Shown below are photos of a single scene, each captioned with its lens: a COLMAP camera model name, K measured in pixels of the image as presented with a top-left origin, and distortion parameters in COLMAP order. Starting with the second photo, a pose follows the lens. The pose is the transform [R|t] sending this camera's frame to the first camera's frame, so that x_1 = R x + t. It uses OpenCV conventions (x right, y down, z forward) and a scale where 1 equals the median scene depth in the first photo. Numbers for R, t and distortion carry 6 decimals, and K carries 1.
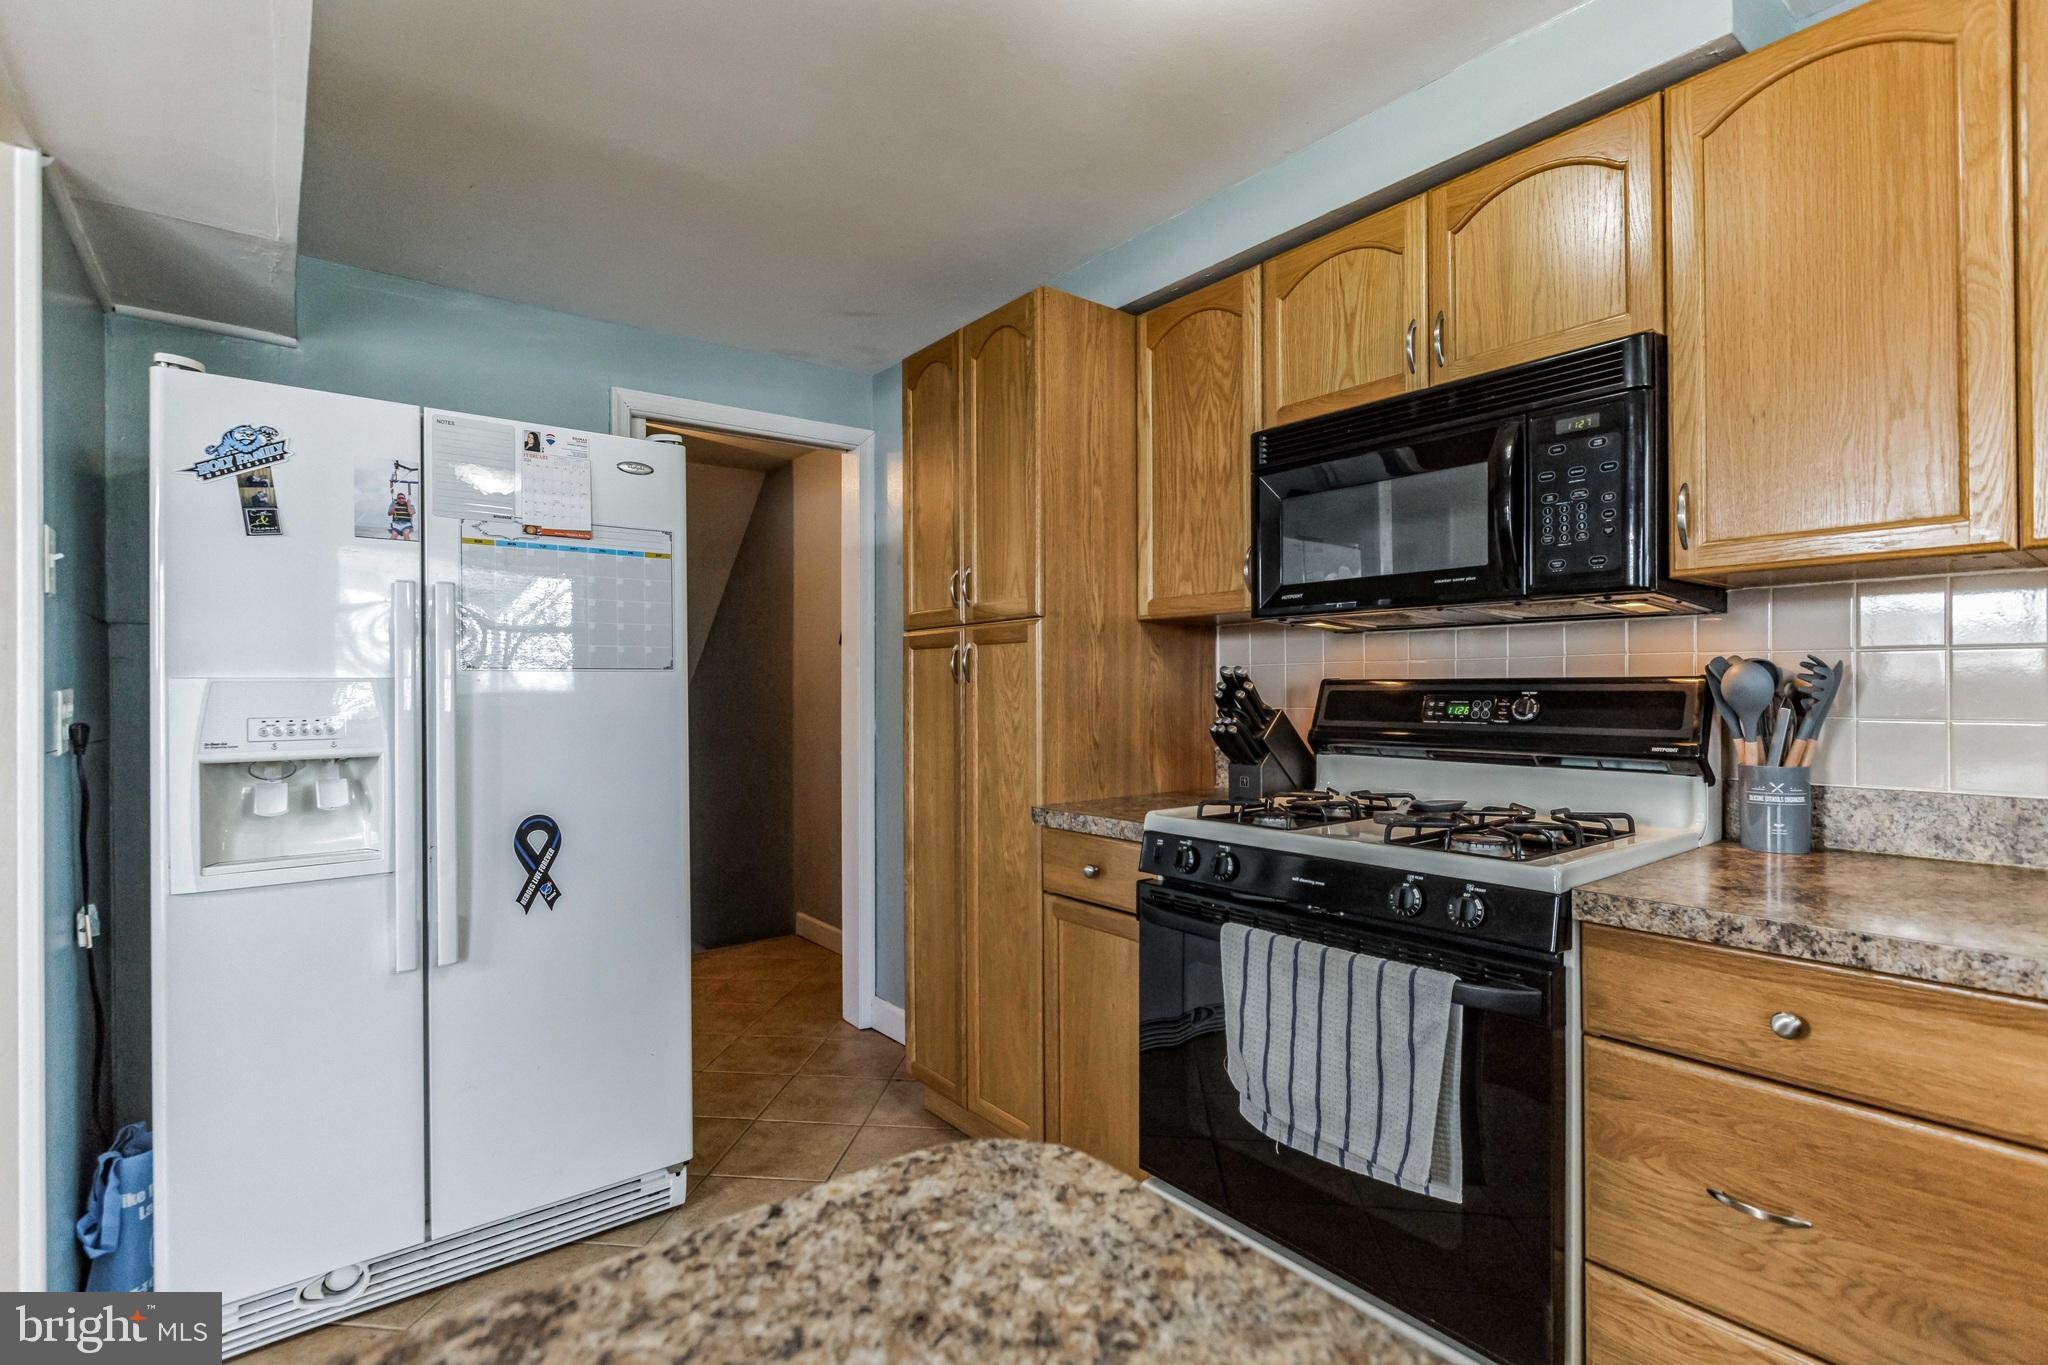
lens RADIAL K [[953.8, 0, 1024.0], [0, 953.8, 682.5], [0, 0, 1]] dist [-0.003424, -0.000770]
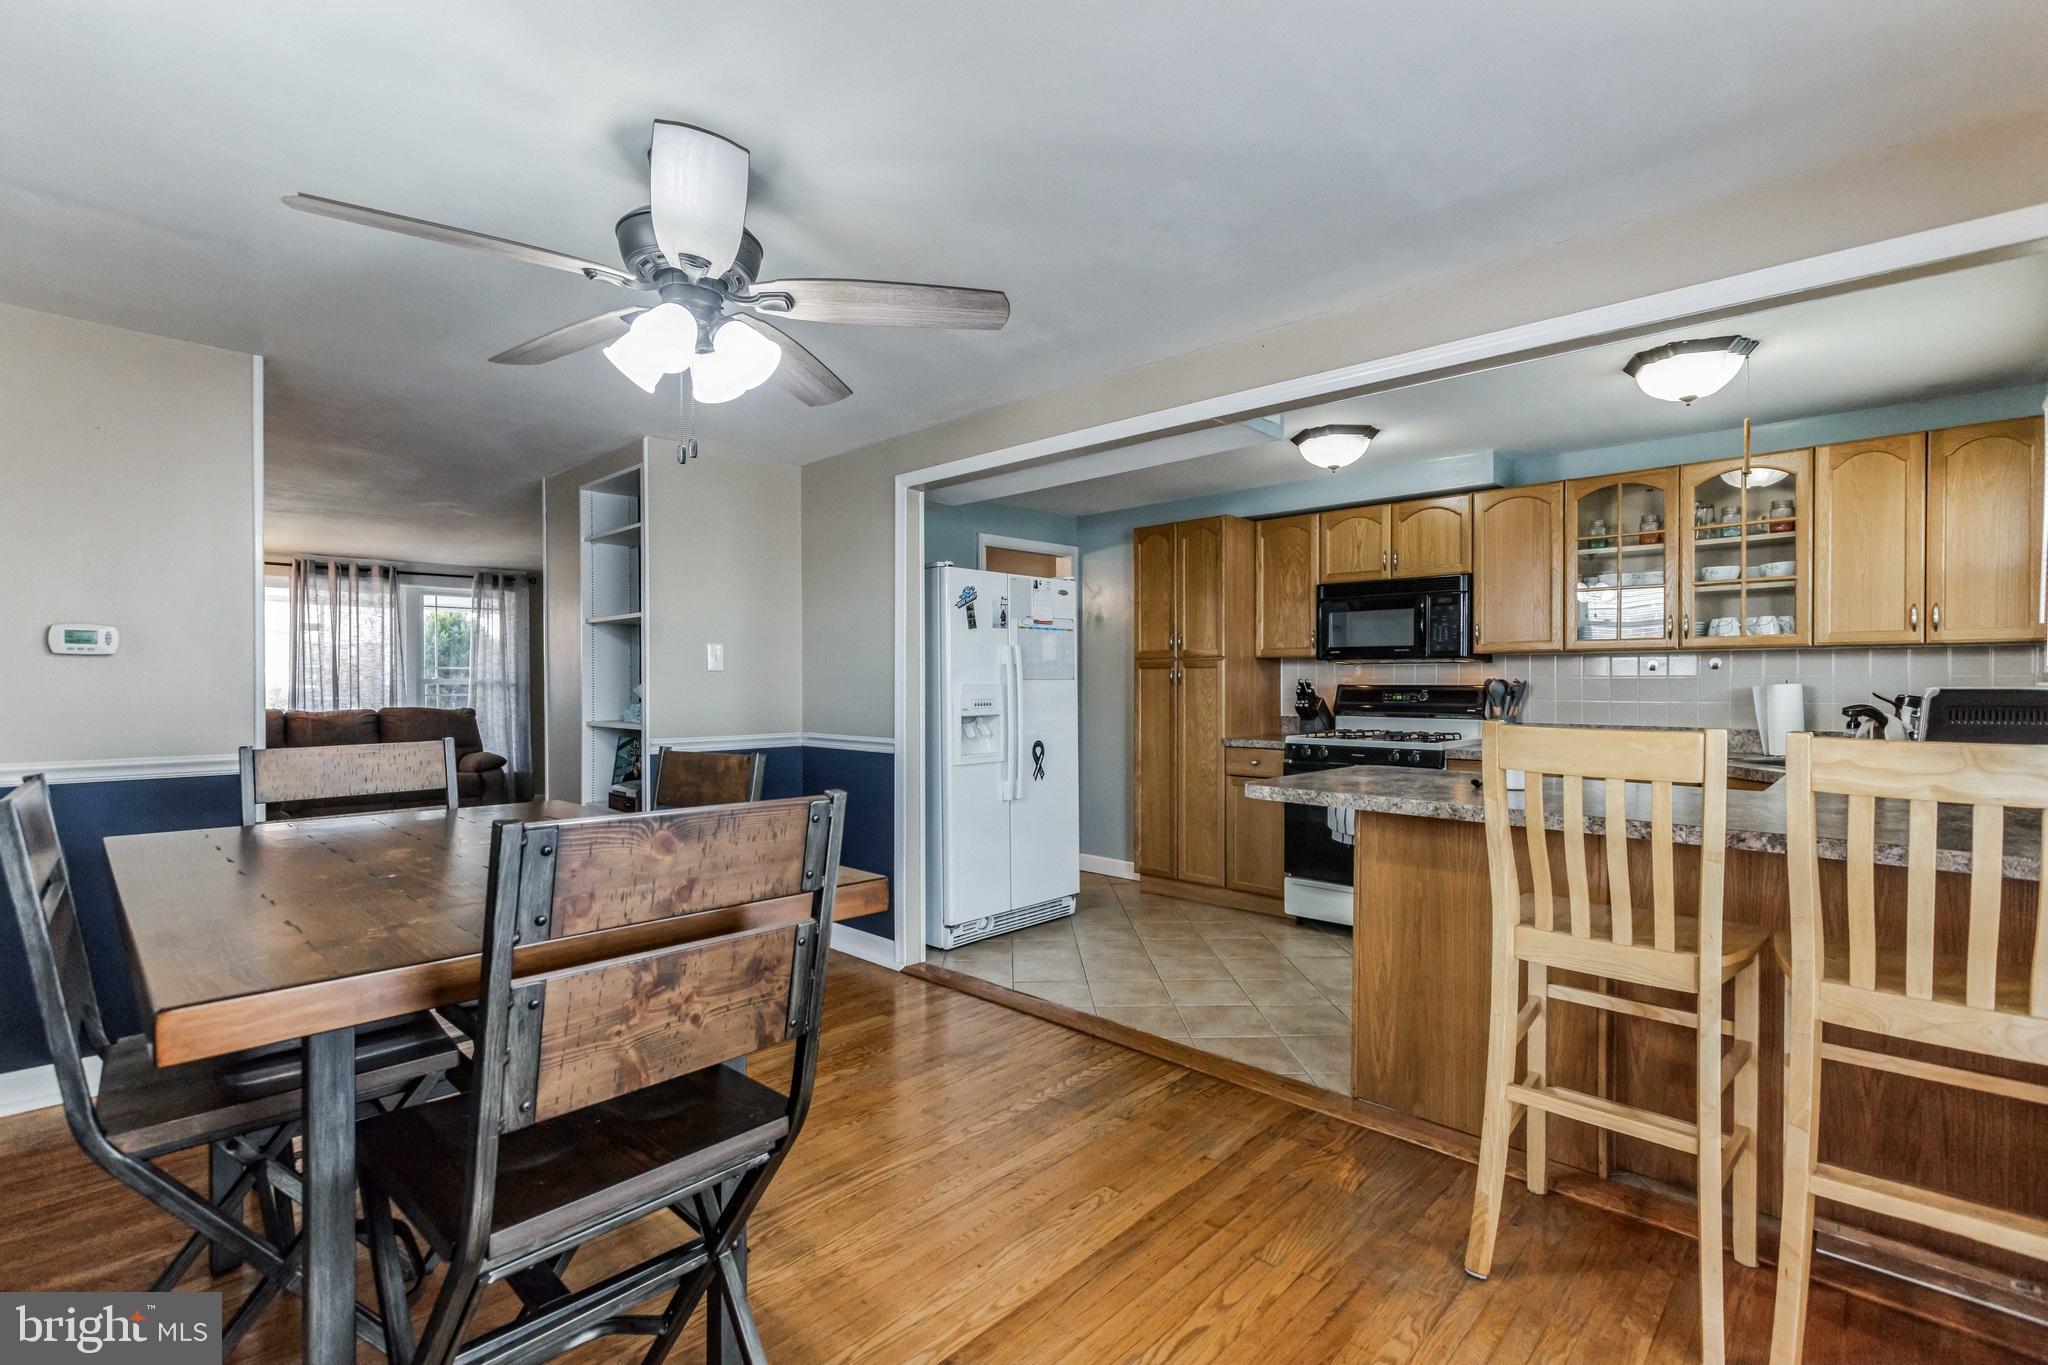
lens RADIAL K [[922.3, 0, 1025.2], [0, 922.3, 687.5], [0, 0, 1]] dist [-0.001558, -0.000067]
pose [[0.990597, 0.002889, 0.136782, -0.834851], [-0.004248, 0.999944, 0.009647, -0.016246], [-0.136747, -0.010137, 0.990554, -1.258925]]
